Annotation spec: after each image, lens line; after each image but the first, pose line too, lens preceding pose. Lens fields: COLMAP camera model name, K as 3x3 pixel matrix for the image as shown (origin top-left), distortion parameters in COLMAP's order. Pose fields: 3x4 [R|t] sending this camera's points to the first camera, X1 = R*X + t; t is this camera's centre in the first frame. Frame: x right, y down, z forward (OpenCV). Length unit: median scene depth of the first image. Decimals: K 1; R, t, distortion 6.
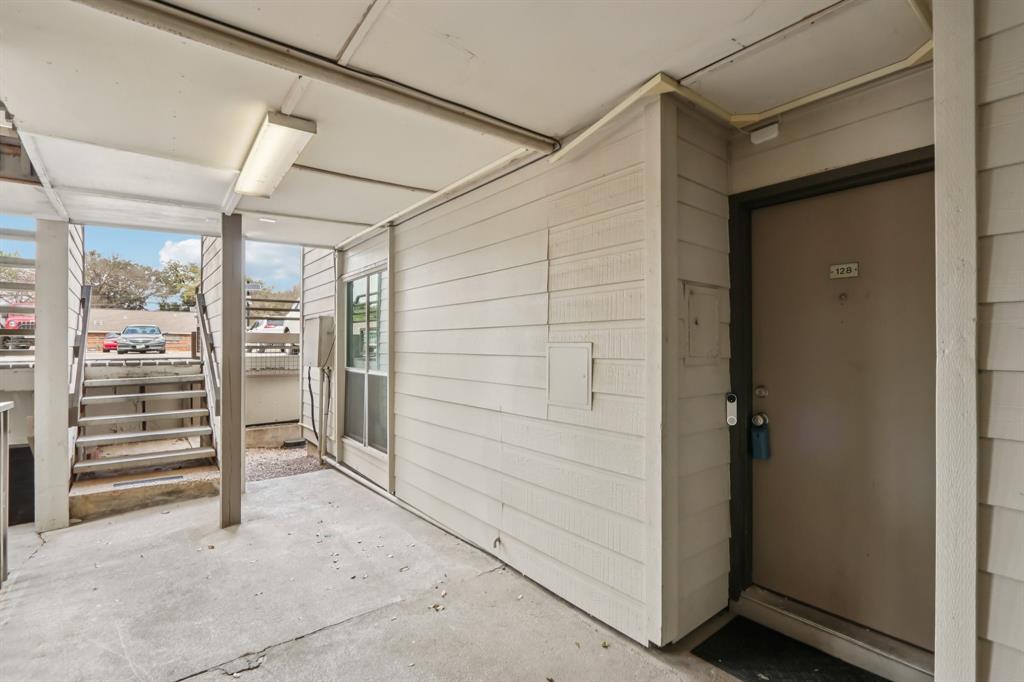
lens RADIAL K [[476.8, 0, 508.6], [0, 476.8, 343.2], [0, 0, 1]] dist [-0.003577, -0.000139]
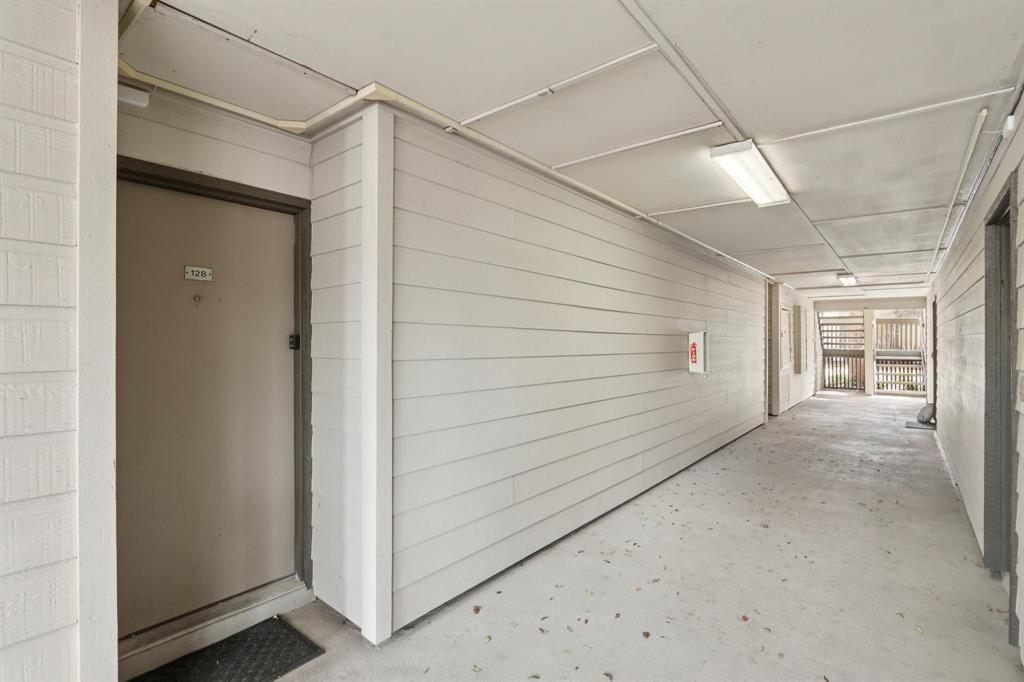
lens RADIAL K [[476.8, 0, 508.6], [0, 476.8, 343.2], [0, 0, 1]] dist [-0.003577, -0.000139]
pose [[-0.209694, 0.002843, 0.977763, -0.460026], [-0.004638, 0.999982, -0.003903, 0.000004], [-0.977756, -0.005354, -0.209677, 0.569882]]
